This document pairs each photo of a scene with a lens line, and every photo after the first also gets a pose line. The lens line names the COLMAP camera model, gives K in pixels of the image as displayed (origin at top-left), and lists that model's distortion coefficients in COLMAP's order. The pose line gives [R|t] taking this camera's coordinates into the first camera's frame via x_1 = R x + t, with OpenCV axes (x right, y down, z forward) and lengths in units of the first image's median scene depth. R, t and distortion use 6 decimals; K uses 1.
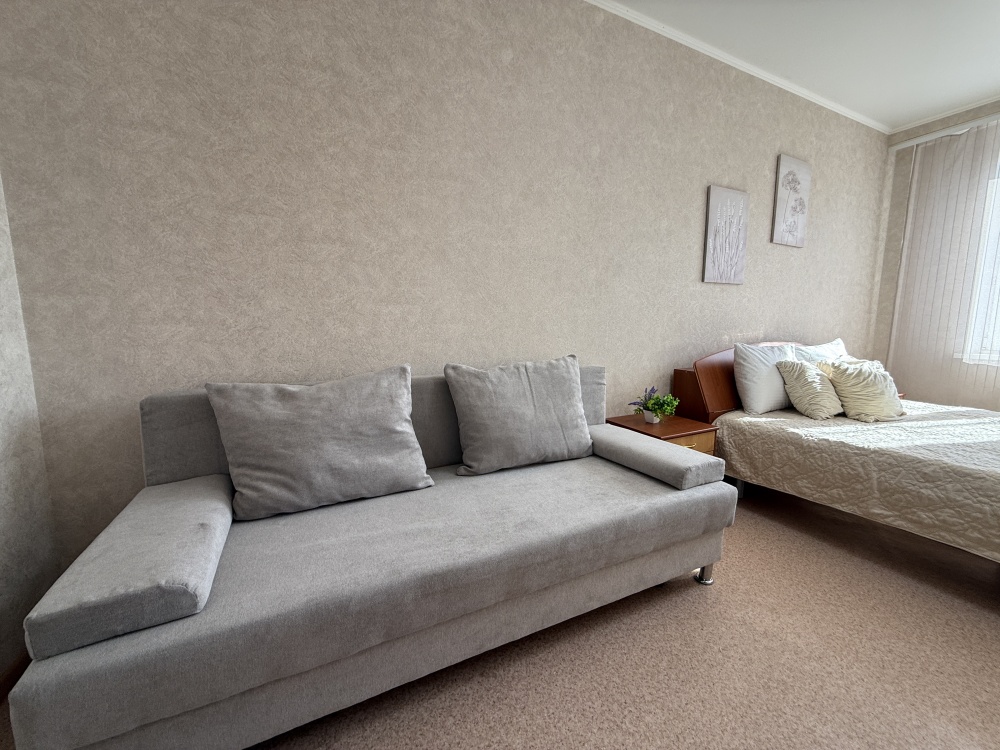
lens RADIAL K [[398.1, 0, 498.8], [0, 398.1, 375.3], [0, 0, 1]] dist [0.000420, 0.000270]
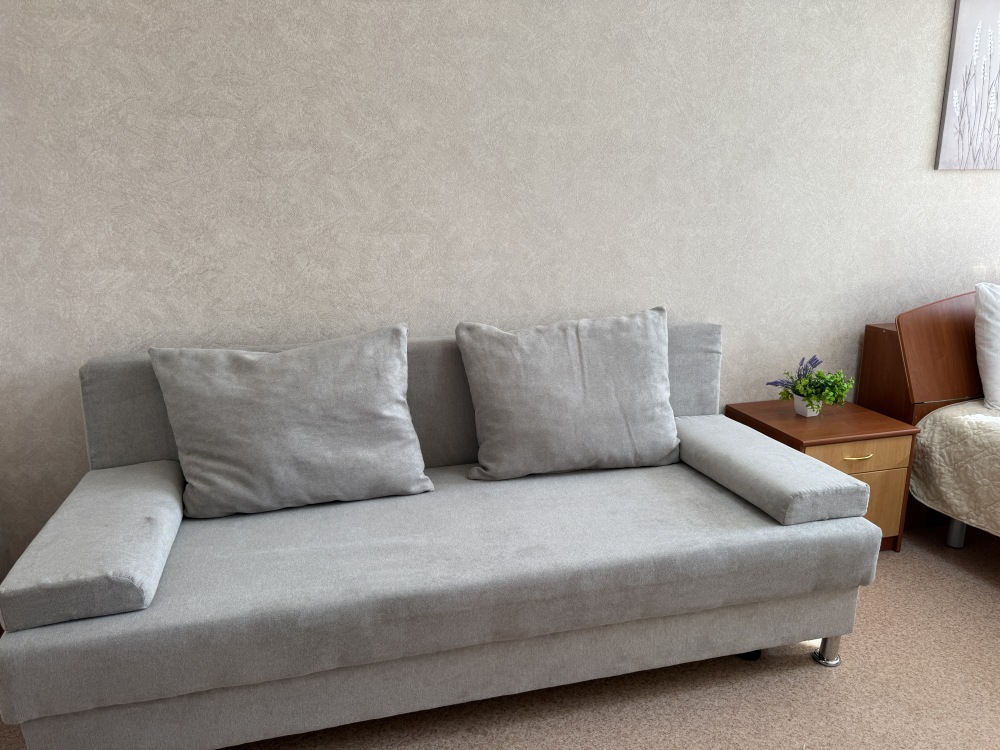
lens RADIAL K [[707.0, 0, 497.8], [0, 707.0, 377.7], [0, 0, 1]] dist [0.046476, -0.056147]
pose [[0.979695, 0.039055, -0.196652, 0.164686], [-0.016494, 0.993219, 0.115082, -0.068137], [0.199813, -0.109501, 0.973696, -0.183482]]
